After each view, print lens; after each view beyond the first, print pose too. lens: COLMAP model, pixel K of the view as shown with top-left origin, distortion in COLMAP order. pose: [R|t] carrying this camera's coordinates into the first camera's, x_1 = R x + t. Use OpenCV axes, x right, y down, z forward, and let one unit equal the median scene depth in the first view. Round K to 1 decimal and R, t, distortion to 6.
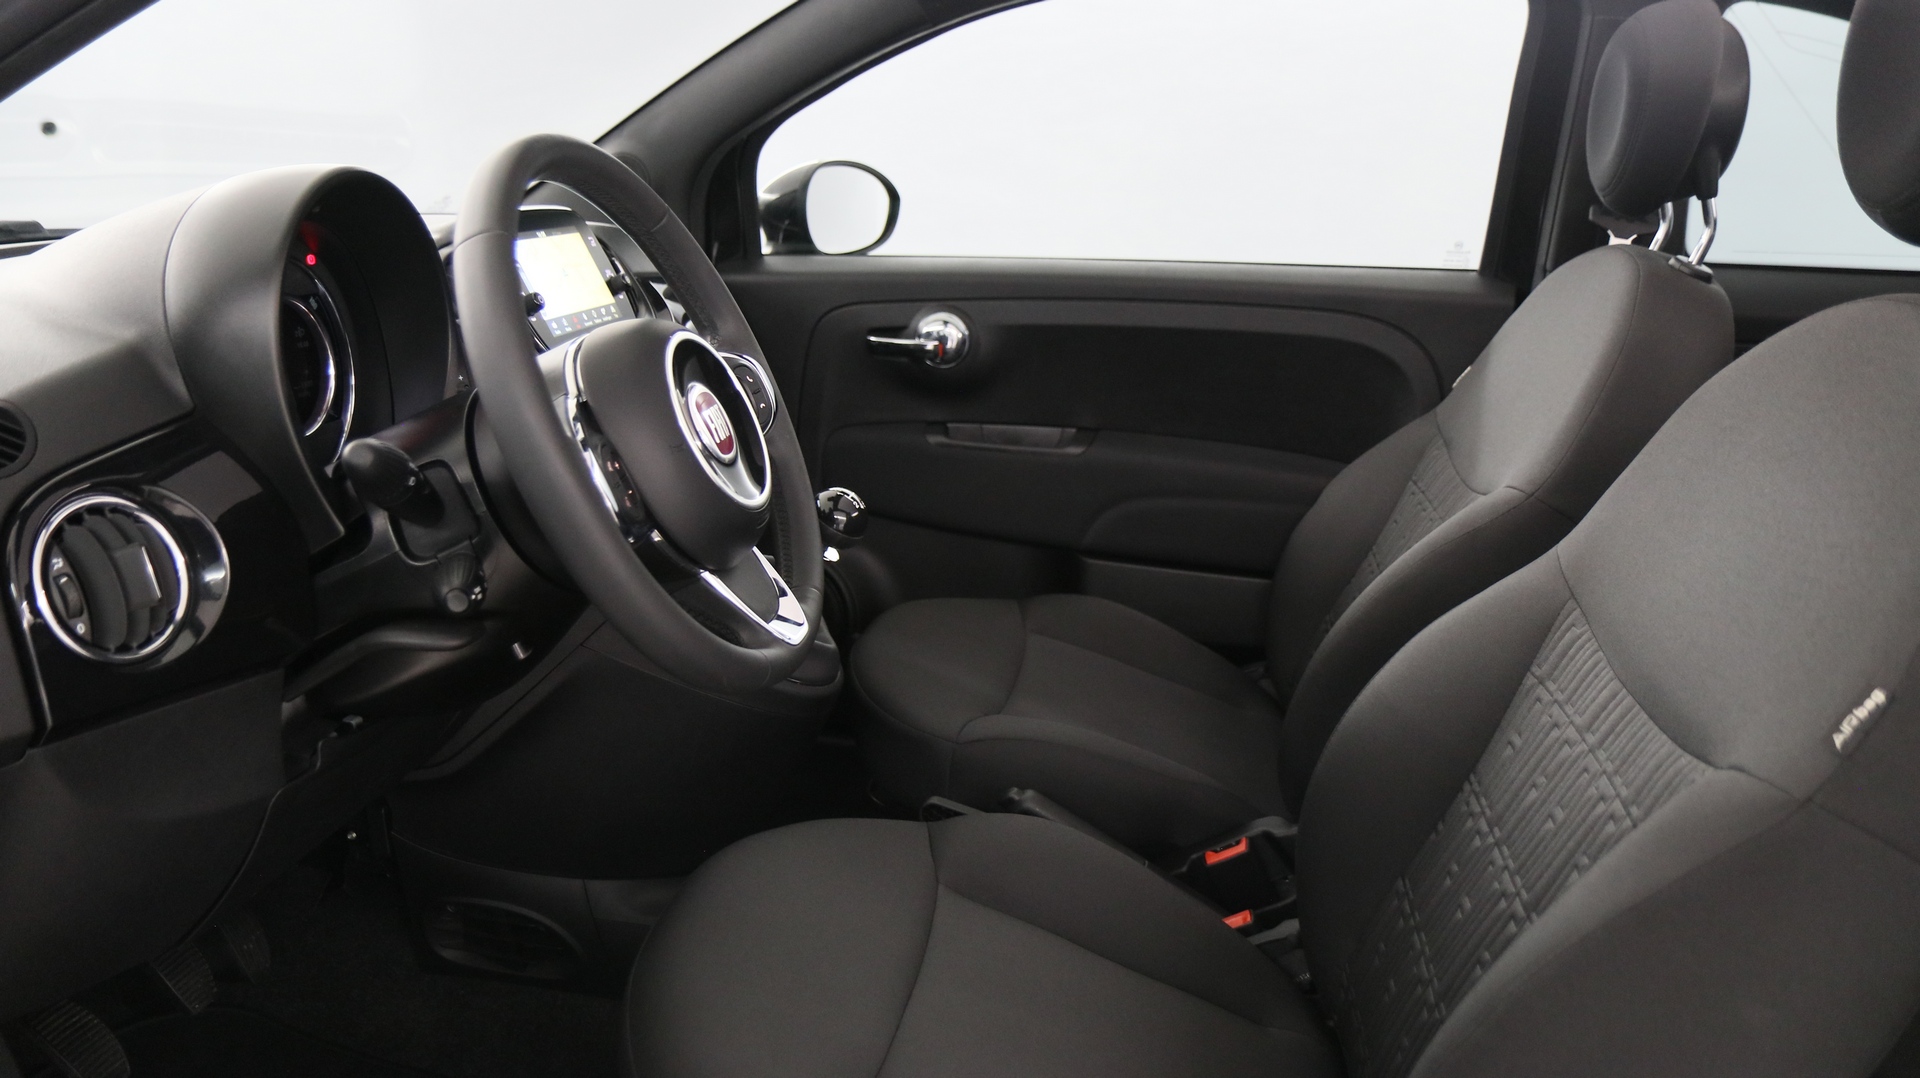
lens RADIAL K [[1450.4, 0, 960.0], [0, 1450.4, 539.0], [0, 0, 1]] dist [-0.014688, 0.004456]
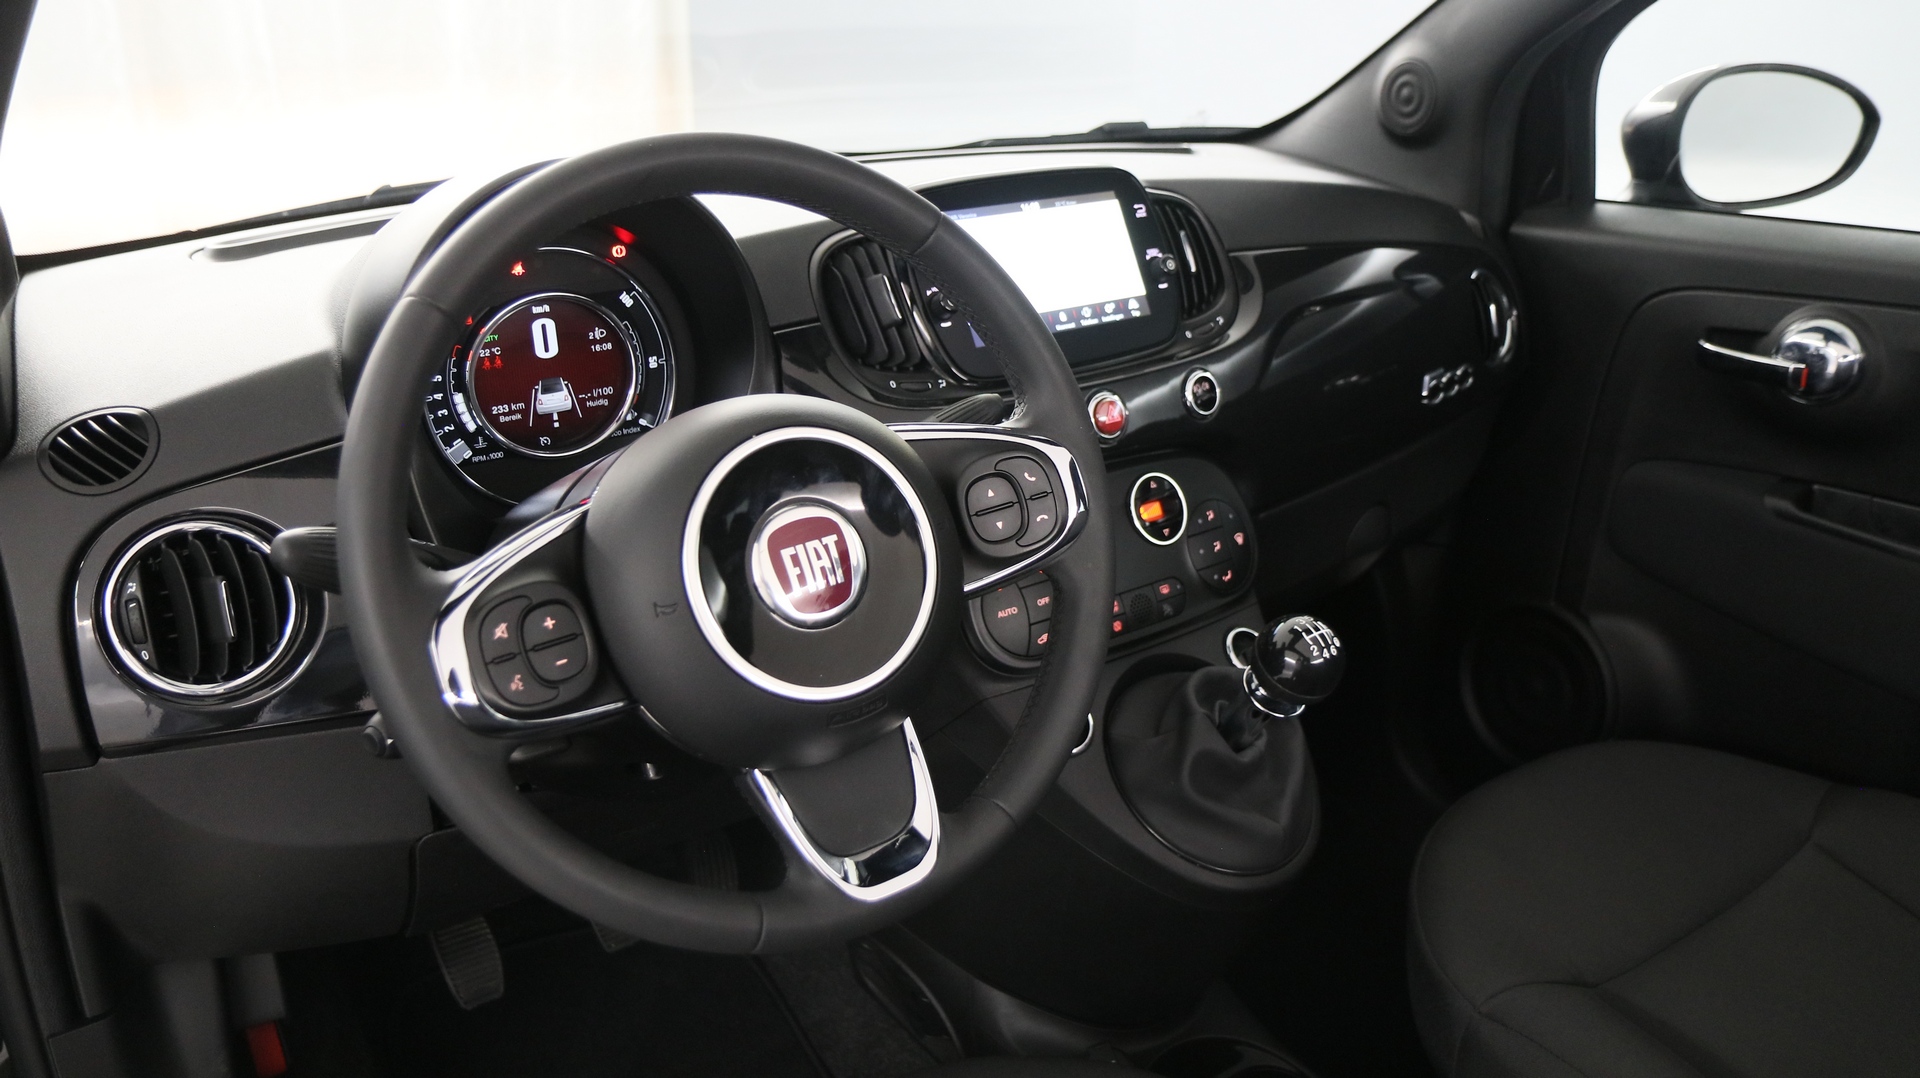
lens RADIAL K [[1450.4, 0, 960.0], [0, 1450.4, 539.0], [0, 0, 1]] dist [-0.014688, 0.004456]
pose [[0.699435, 0.234288, -0.675203, 0.173354], [-0.159167, 0.972079, 0.172421, -0.110765], [0.696747, -0.013128, 0.717197, 0.274290]]
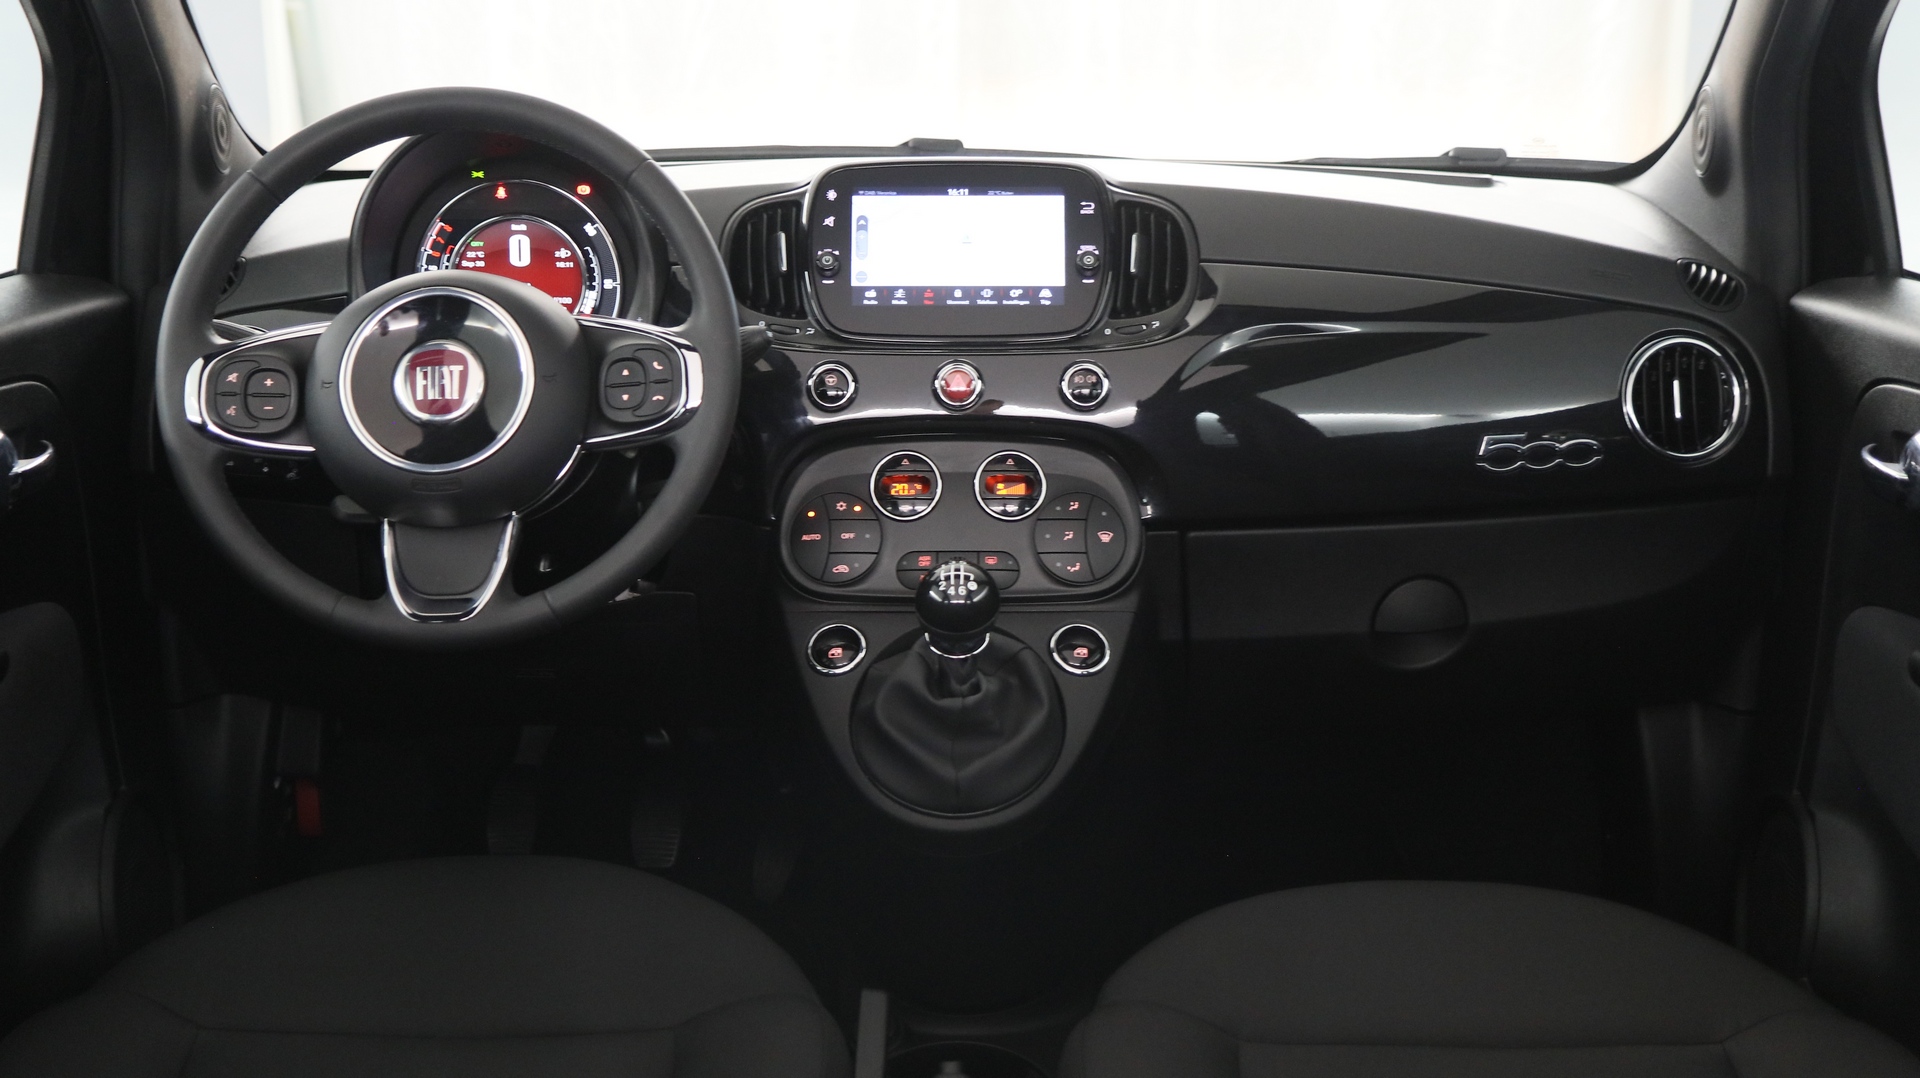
lens RADIAL K [[2325.6, 0, 952.6], [0, 2325.6, 560.3], [0, 0, 1]] dist [0.044968, -0.015441]
pose [[0.146343, 0.230516, -0.962001, 0.722412], [-0.253126, 0.948821, 0.188852, -0.176552], [0.956301, 0.215871, 0.197203, 0.522140]]
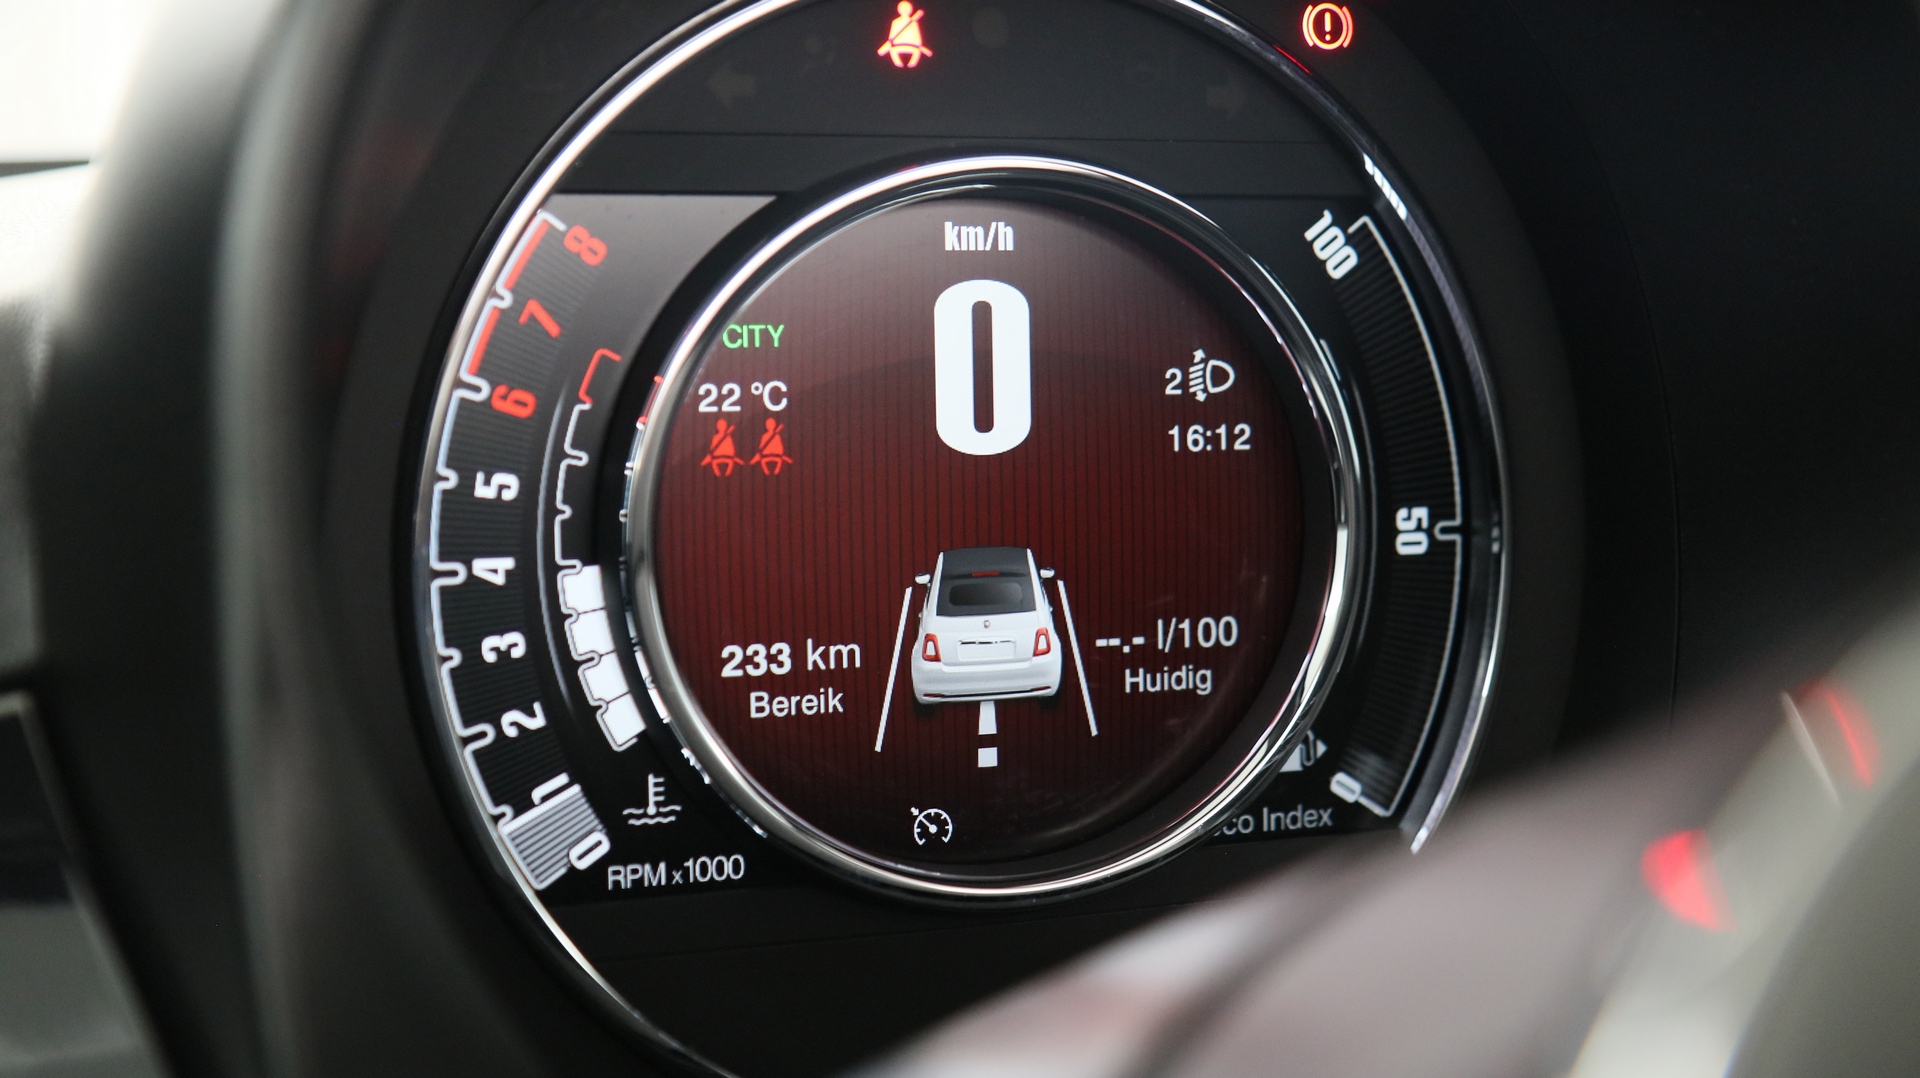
lens RADIAL K [[2774.5, 0, 960.0], [0, 2774.5, 539.0], [0, 0, 1]] dist [0.016598, 0.012322]
pose [[0.509573, 0.089484, -0.855762, -0.073979], [-0.212985, 0.976744, -0.024689, -0.055138], [0.833650, 0.194845, 0.516781, 0.411578]]
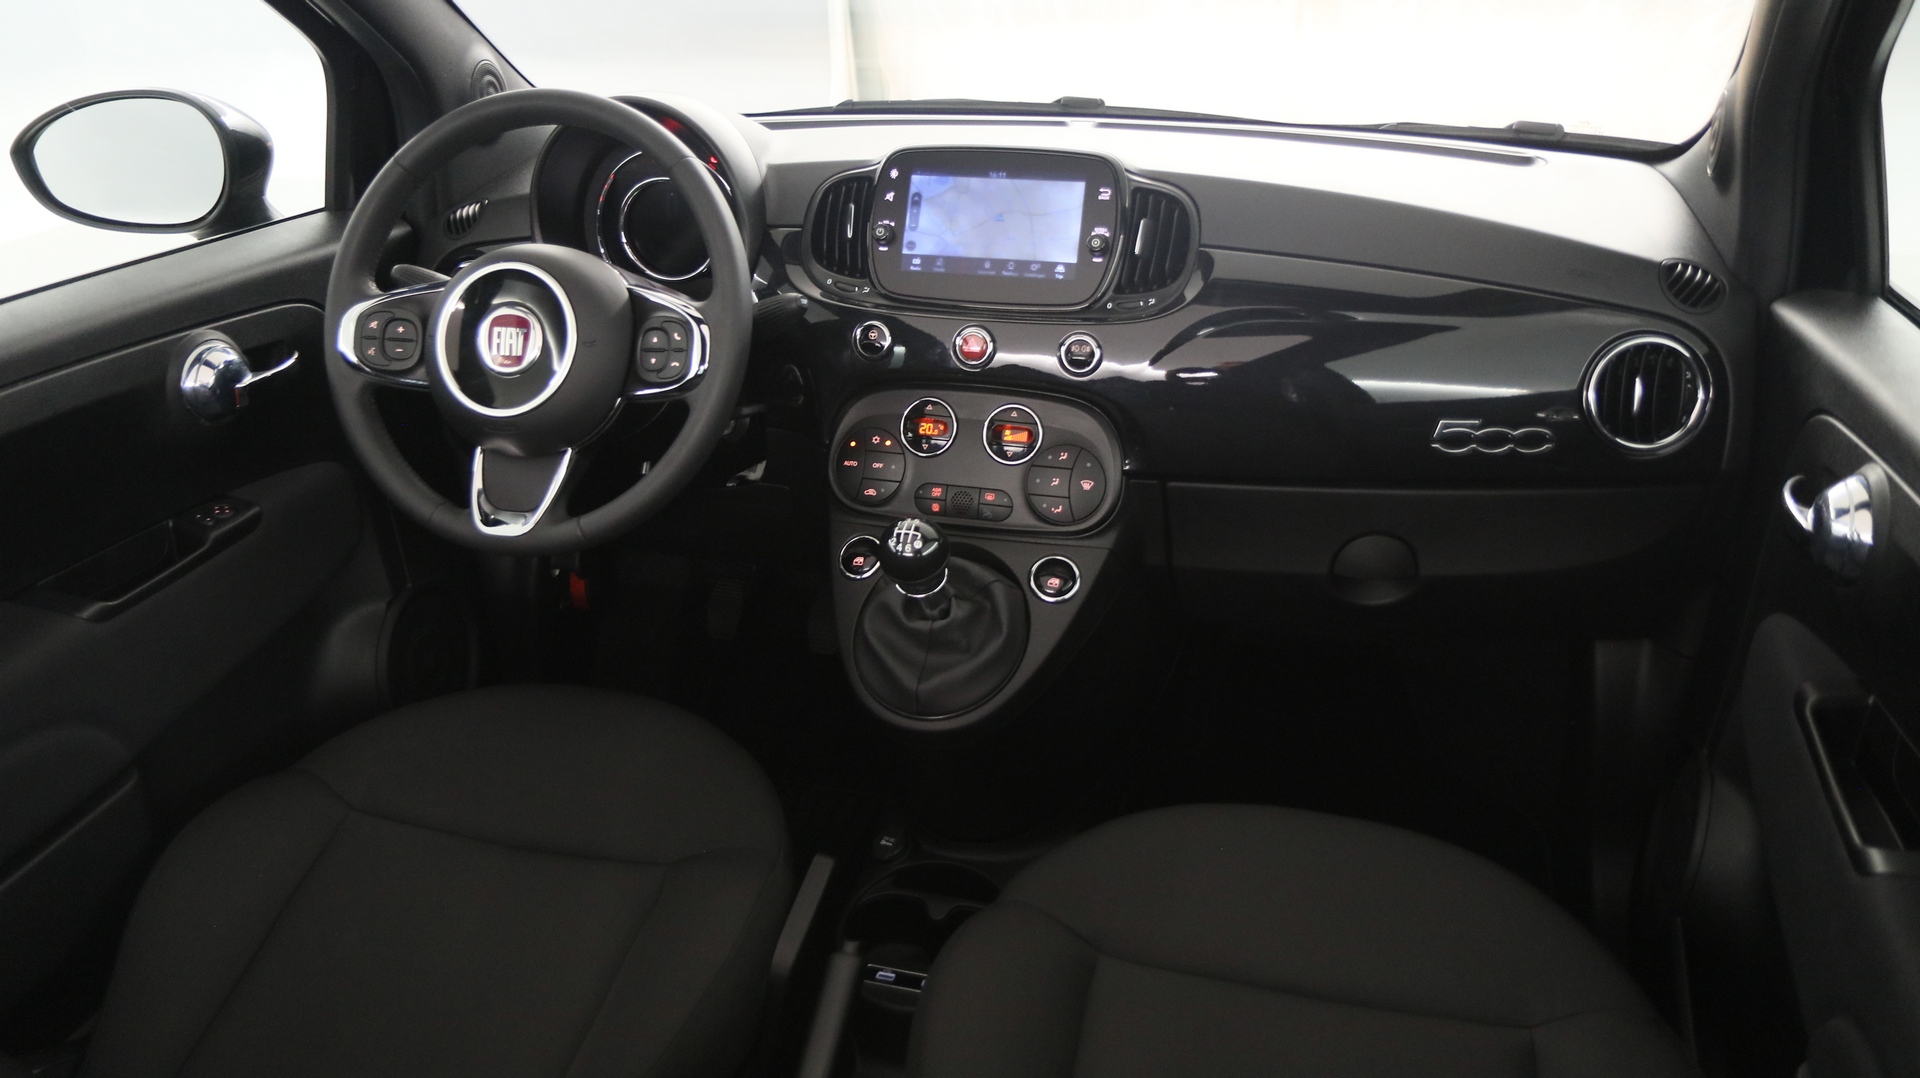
lens RADIAL K [[1450.4, 0, 960.0], [0, 1450.4, 539.0], [0, 0, 1]] dist [-0.014688, 0.004456]
pose [[-0.119383, 0.392545, -0.911952, 0.483605], [-0.249458, 0.877196, 0.410241, -0.264265], [0.960999, 0.276470, -0.006799, 0.708442]]
